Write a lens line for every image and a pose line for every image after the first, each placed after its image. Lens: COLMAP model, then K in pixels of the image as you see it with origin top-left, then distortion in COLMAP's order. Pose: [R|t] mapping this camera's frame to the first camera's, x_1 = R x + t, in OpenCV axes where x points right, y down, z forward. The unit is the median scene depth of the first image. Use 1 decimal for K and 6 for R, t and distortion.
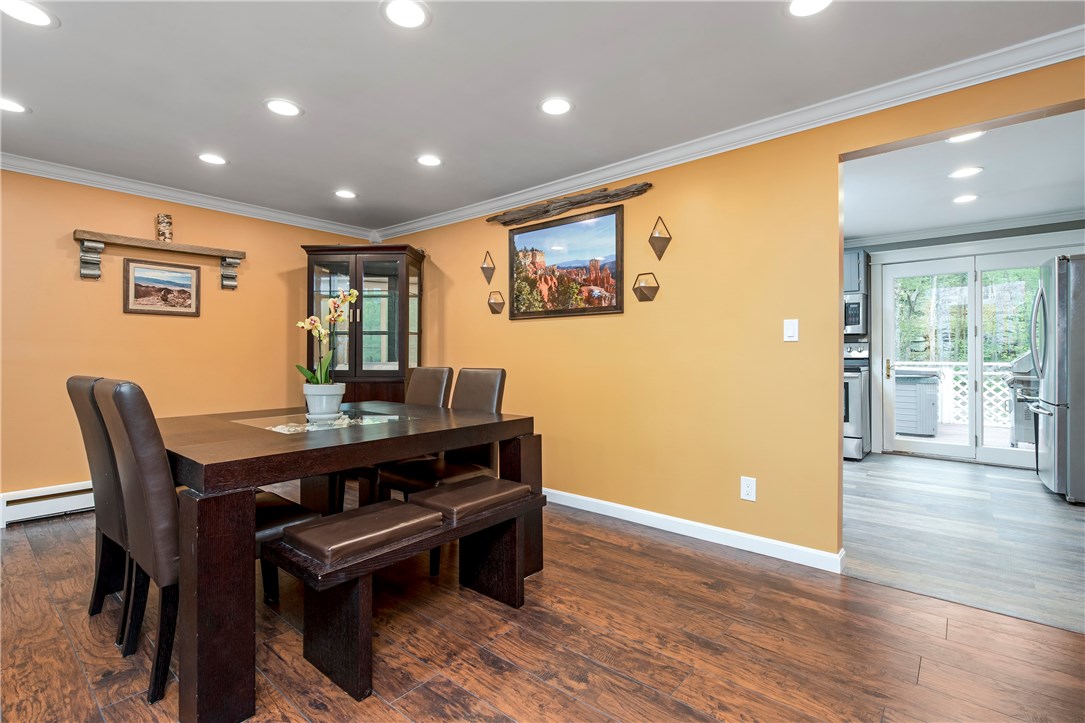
lens RADIAL K [[506.0, 0, 531.2], [0, 506.0, 350.5], [0, 0, 1]] dist [0.000194, 0.000330]
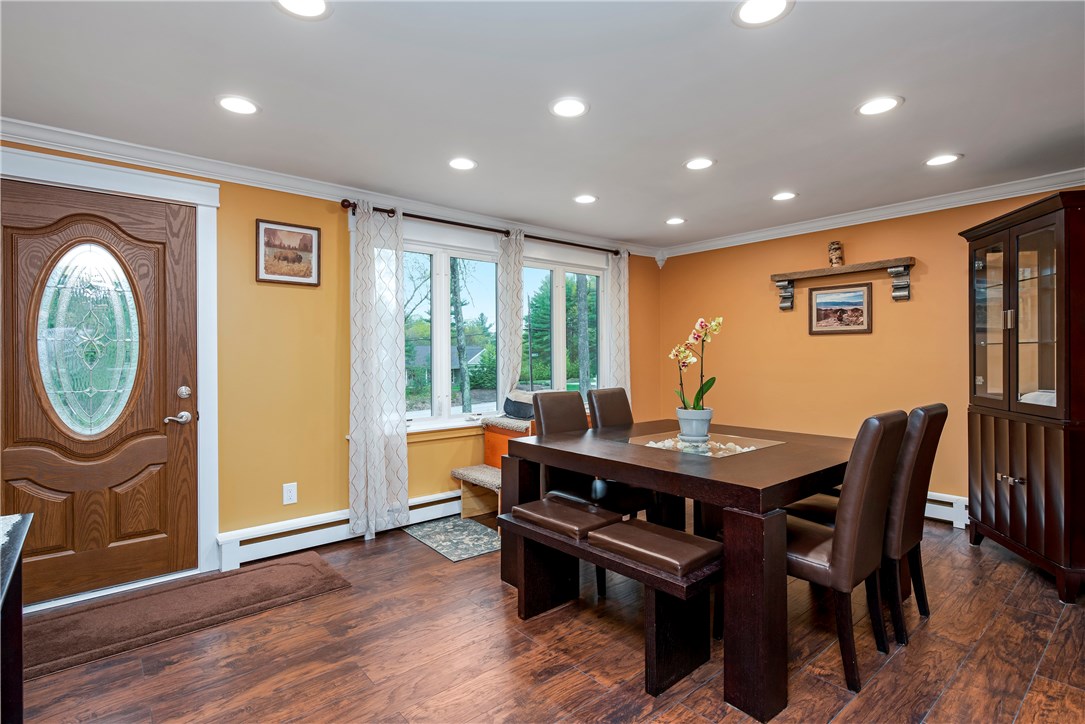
lens RADIAL K [[525.7, 0, 531.8], [0, 525.7, 354.4], [0, 0, 1]] dist [-0.007790, -0.001295]
pose [[-0.172614, 0.001761, -0.984988, 0.535350], [0.015045, 0.999886, -0.000849, -0.038625], [0.984875, -0.014966, -0.172620, 0.592437]]
